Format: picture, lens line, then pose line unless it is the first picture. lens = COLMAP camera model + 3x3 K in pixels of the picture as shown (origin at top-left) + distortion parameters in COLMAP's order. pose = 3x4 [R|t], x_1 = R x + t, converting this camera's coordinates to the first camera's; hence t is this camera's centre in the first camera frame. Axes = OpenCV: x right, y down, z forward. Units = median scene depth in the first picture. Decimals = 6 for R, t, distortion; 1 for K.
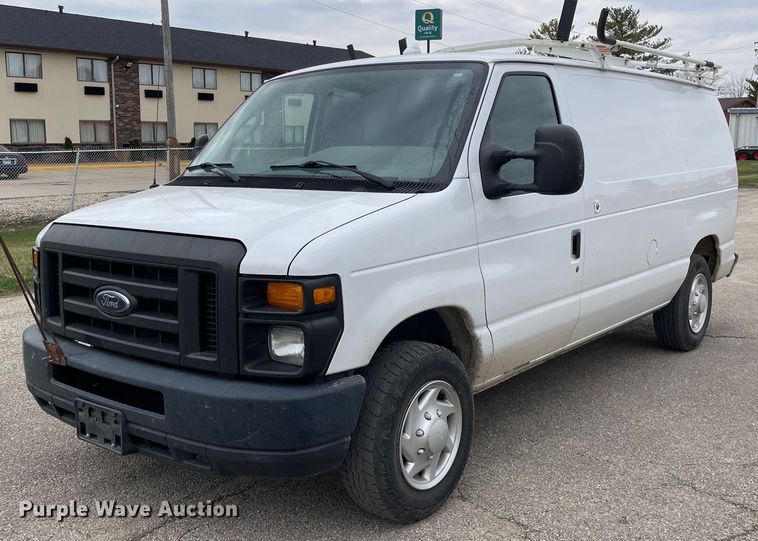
lens RADIAL K [[898.4, 0, 399.1], [0, 898.4, 246.7], [0, 0, 1]] dist [-0.006457, 0.000000]
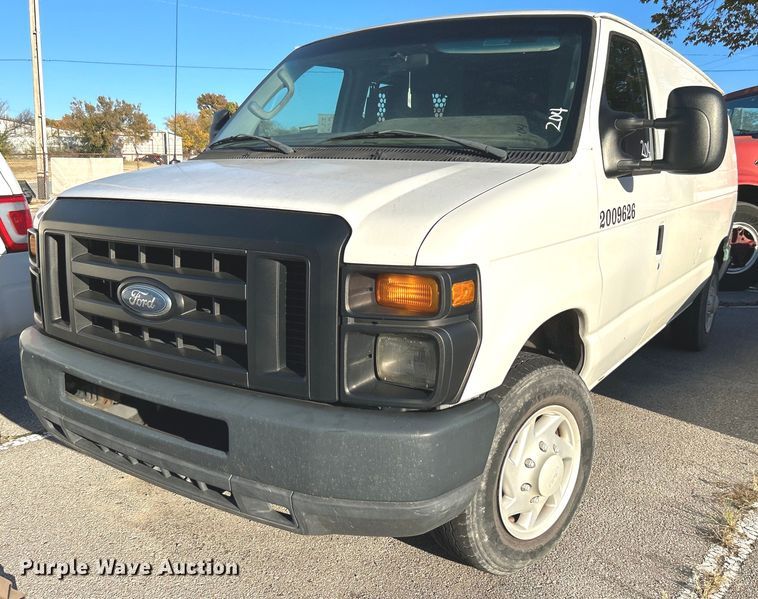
lens RADIAL K [[762.6, 0, 377.1], [0, 762.6, 298.4], [0, 0, 1]] dist [-0.032400, 0.000000]
pose [[0.997943, 0.007684, 0.063652, -0.162139], [-0.011396, 0.998242, 0.058171, 0.019645], [-0.063094, -0.058777, 0.996275, 0.339752]]
